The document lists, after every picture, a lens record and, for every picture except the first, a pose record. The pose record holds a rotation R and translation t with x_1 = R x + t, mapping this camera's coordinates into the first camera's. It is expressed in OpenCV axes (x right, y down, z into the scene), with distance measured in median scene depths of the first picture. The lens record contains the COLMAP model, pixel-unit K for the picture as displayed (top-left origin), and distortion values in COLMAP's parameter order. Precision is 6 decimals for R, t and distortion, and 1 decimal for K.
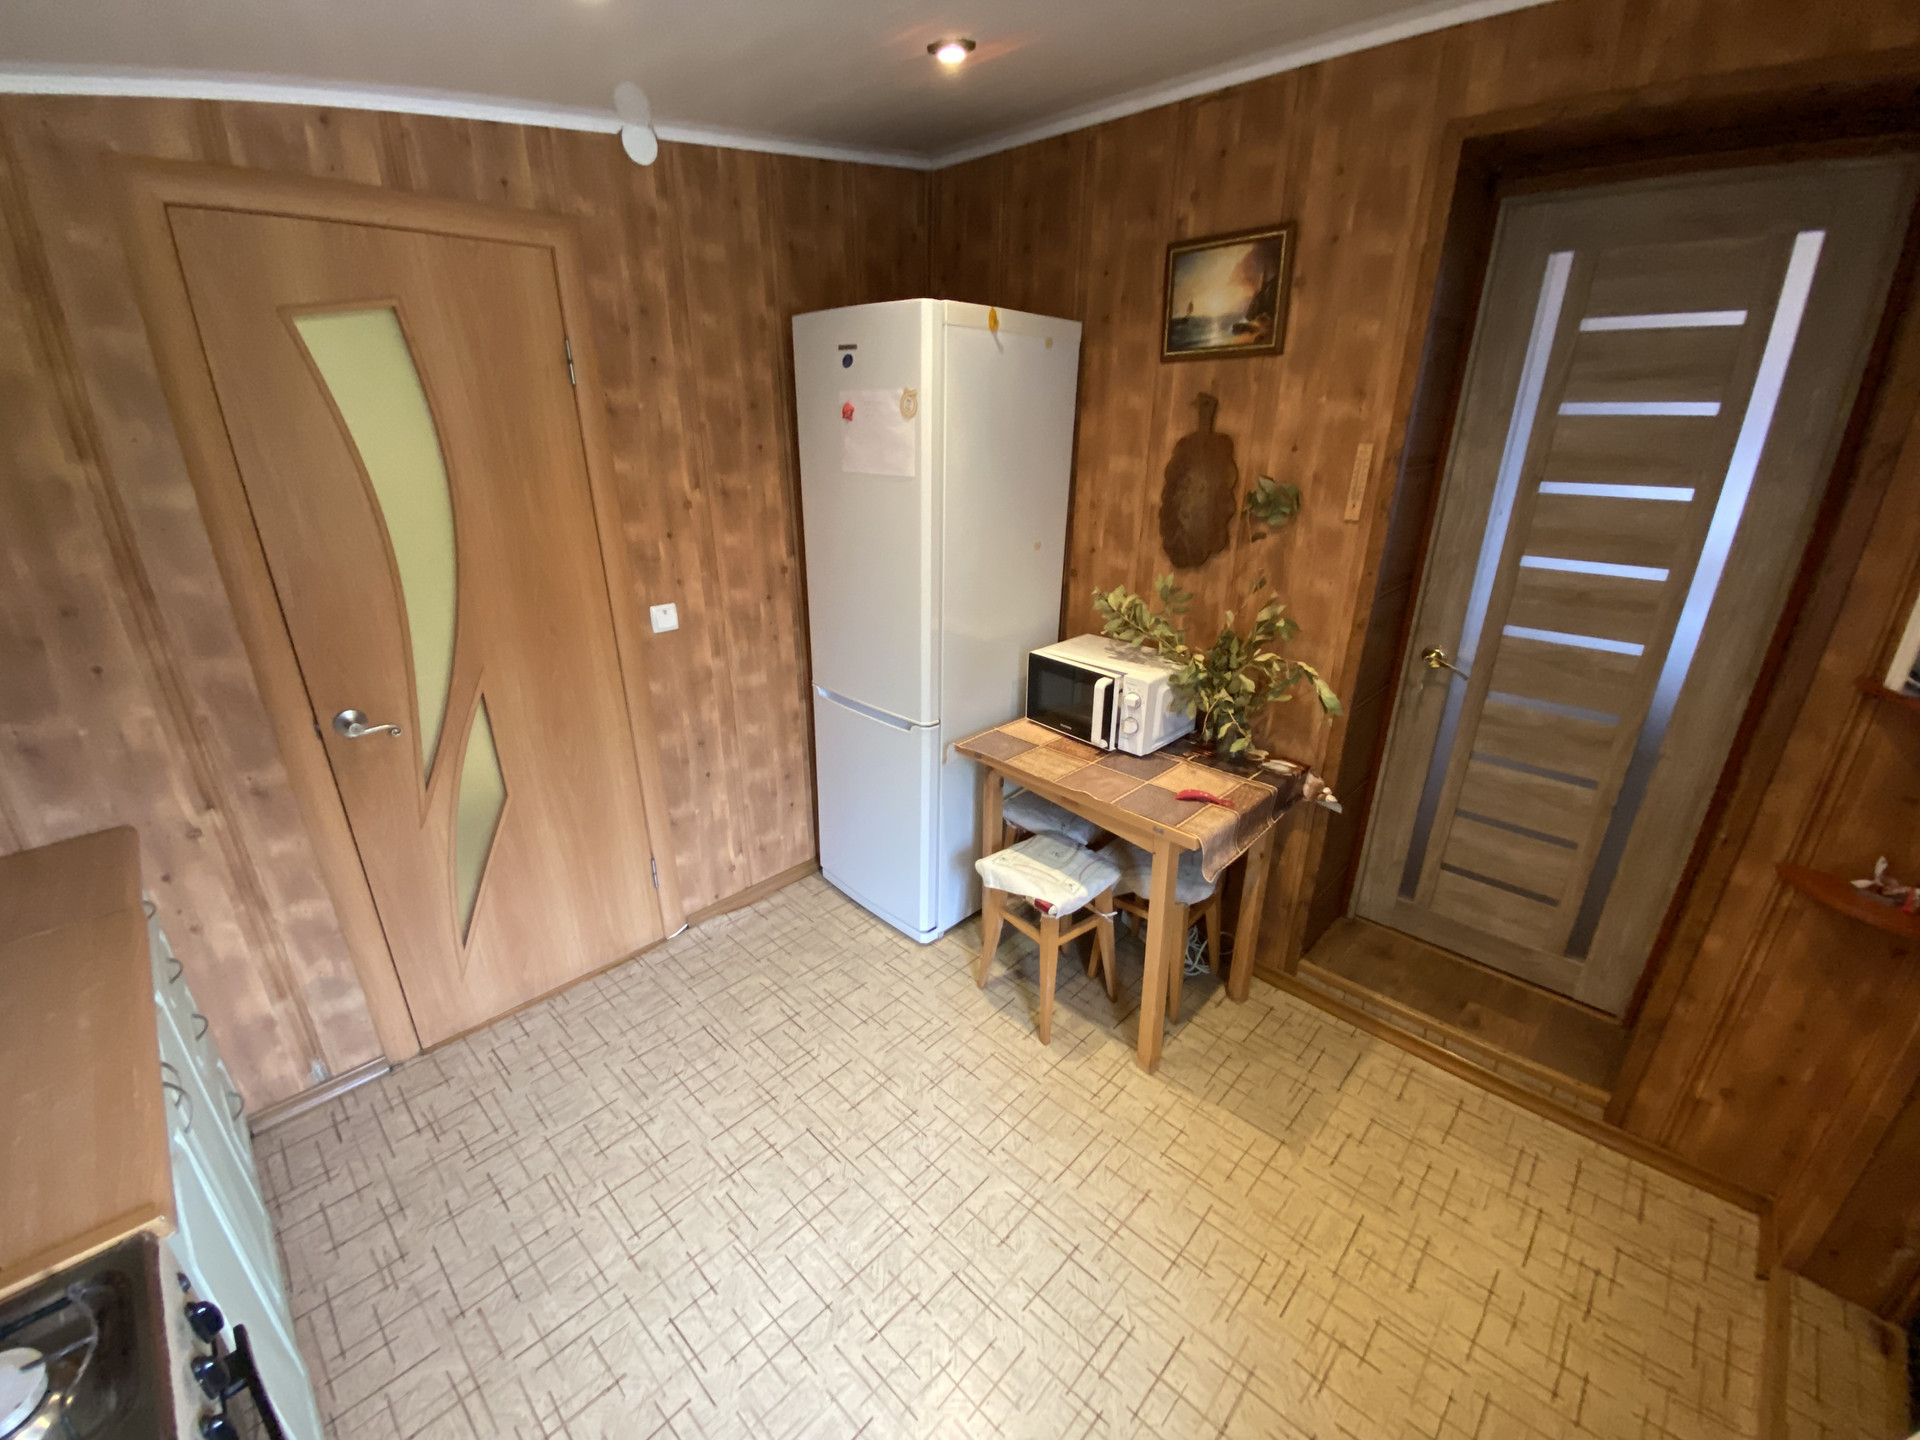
lens RADIAL K [[792.8, 0, 957.0], [0, 792.8, 722.8], [0, 0, 1]] dist [0.007307, -0.012577]
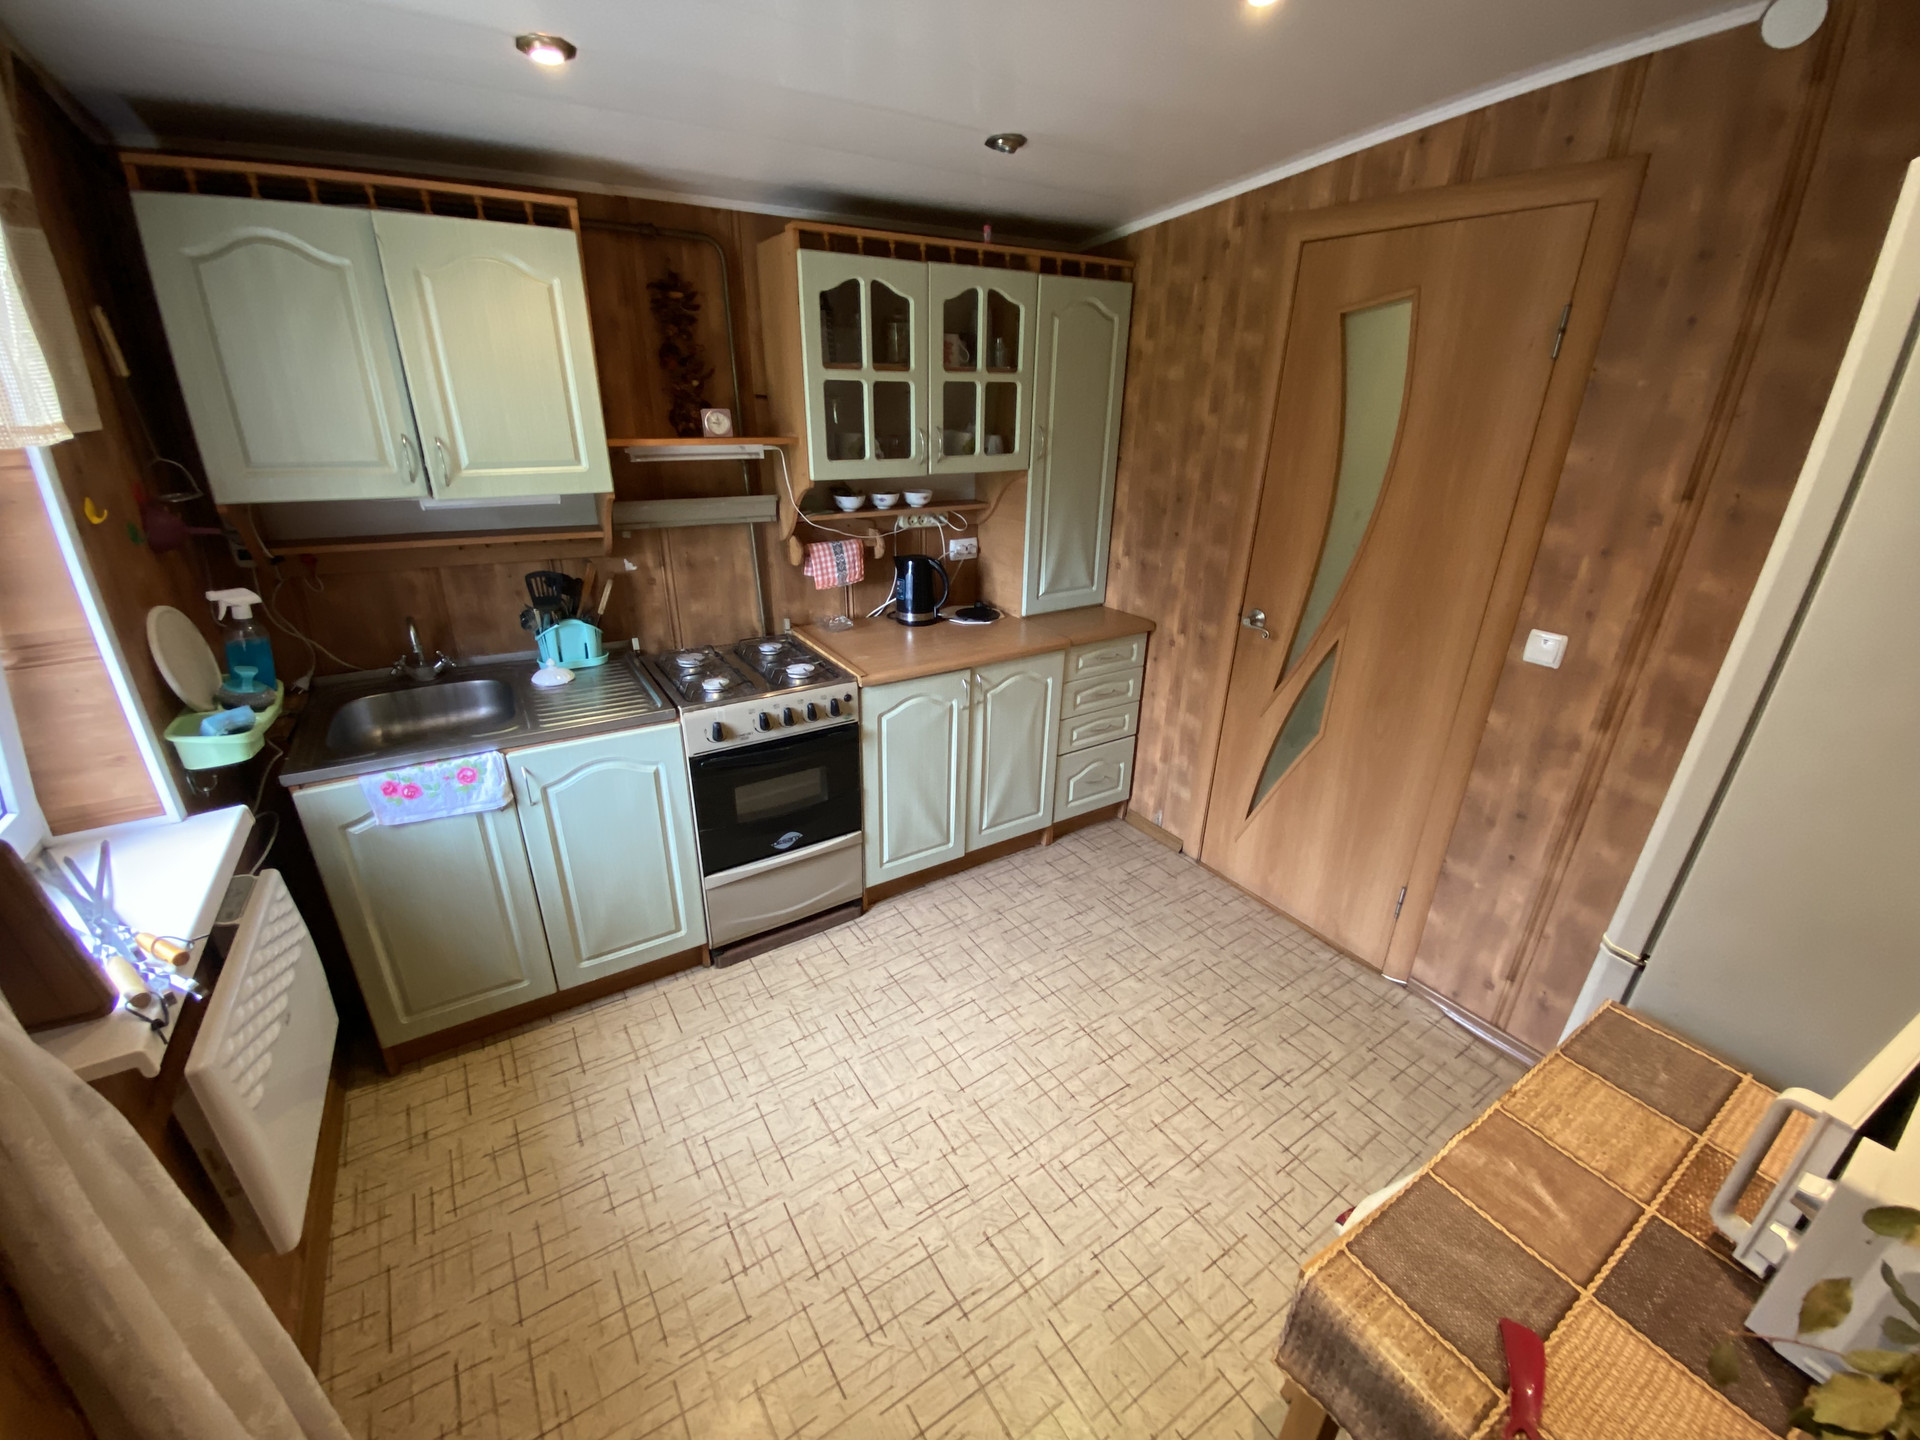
lens RADIAL K [[792.8, 0, 955.4], [0, 792.8, 728.3], [0, 0, 1]] dist [0.007307, -0.012577]
pose [[-0.242182, 0.367520, -0.897929, 0.656357], [-0.363799, 0.823560, 0.435201, -0.249655], [0.899444, 0.432063, -0.065748, 0.699440]]
